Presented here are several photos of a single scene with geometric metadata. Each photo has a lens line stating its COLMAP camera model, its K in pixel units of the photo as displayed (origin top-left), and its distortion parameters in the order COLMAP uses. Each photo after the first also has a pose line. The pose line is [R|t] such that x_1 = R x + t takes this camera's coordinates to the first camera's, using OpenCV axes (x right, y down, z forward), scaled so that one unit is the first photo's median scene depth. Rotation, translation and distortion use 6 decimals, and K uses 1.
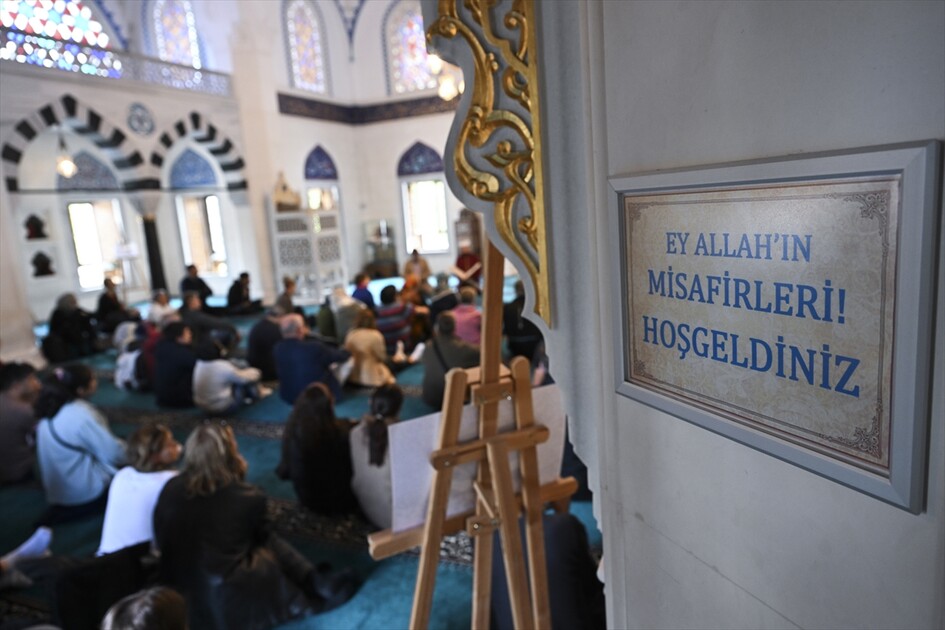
lens RADIAL K [[618.9, 0, 472.5], [0, 618.9, 315.0], [0, 0, 1]] dist [0.001200, 0.000043]
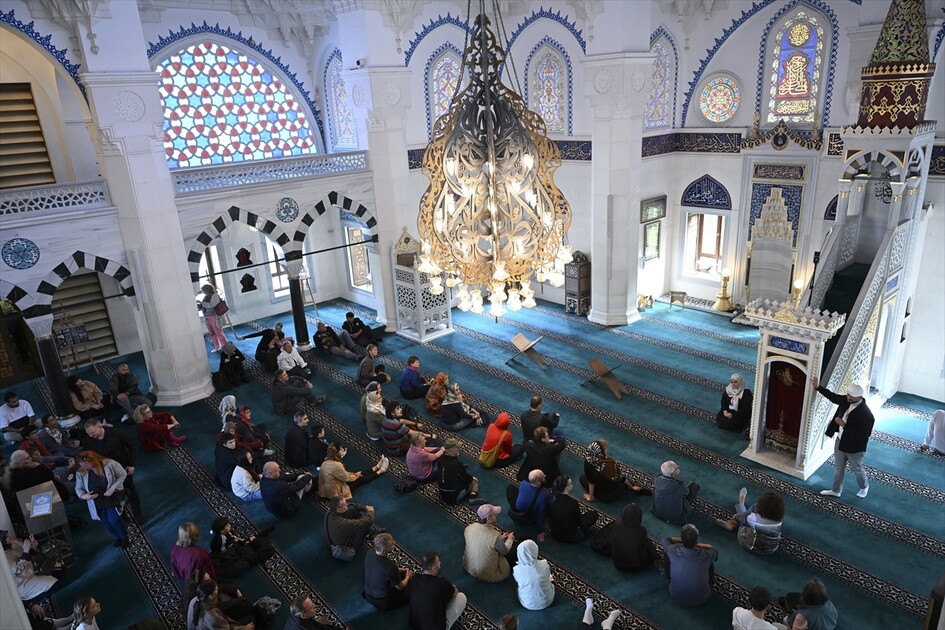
lens RADIAL K [[630.4, 0, 472.5], [0, 630.4, 315.0], [0, 0, 1]] dist [0.002857, -0.000712]
pose [[0.899972, 0.164121, -0.403875, 0.333611], [-0.088781, 0.976014, 0.198782, -0.318268], [0.426812, -0.143042, 0.892956, -0.069638]]
